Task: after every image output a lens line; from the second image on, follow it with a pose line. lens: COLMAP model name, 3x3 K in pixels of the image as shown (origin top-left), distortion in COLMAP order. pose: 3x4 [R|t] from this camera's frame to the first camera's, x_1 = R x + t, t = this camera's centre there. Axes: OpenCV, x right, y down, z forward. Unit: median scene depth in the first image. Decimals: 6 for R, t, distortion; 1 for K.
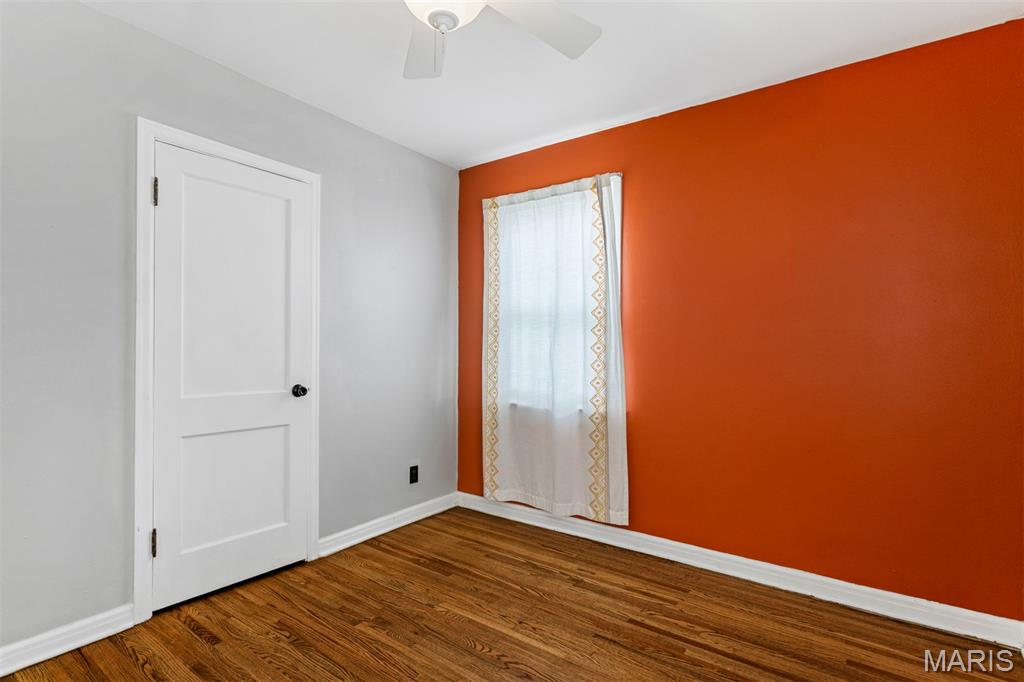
lens RADIAL K [[495.3, 0, 497.1], [0, 495.3, 345.3], [0, 0, 1]] dist [0.005066, -0.000186]
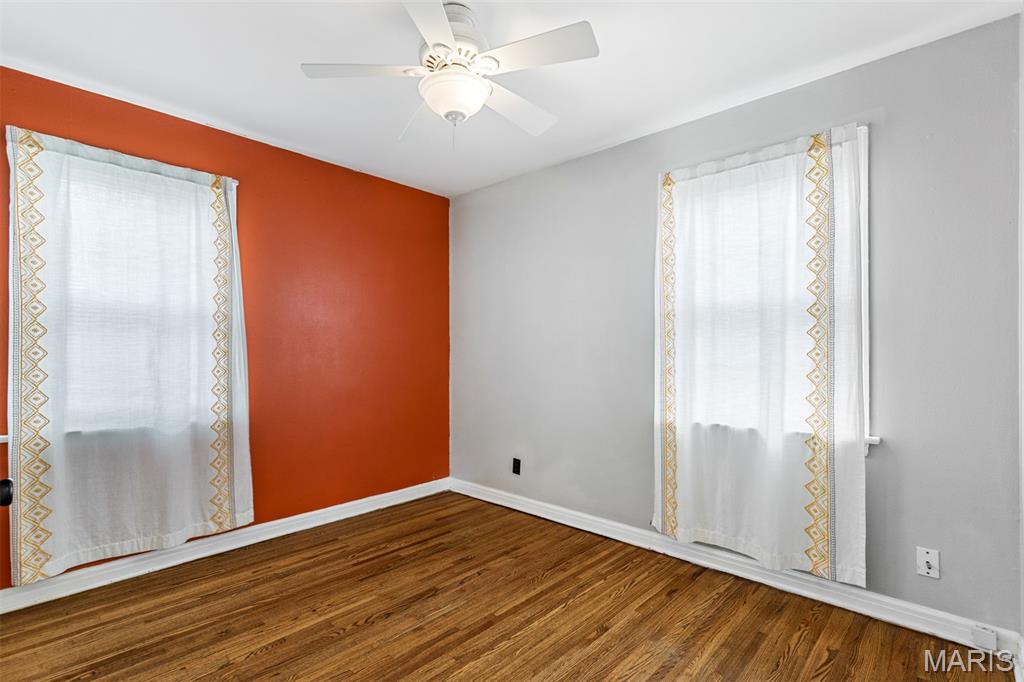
lens RADIAL K [[495.3, 0, 497.1], [0, 495.3, 345.3], [0, 0, 1]] dist [0.005066, -0.000186]
pose [[0.121518, 0.004280, 0.992580, -0.736661], [-0.003013, 0.999988, -0.003943, -0.009111], [-0.992585, -0.002512, 0.121530, 0.362612]]
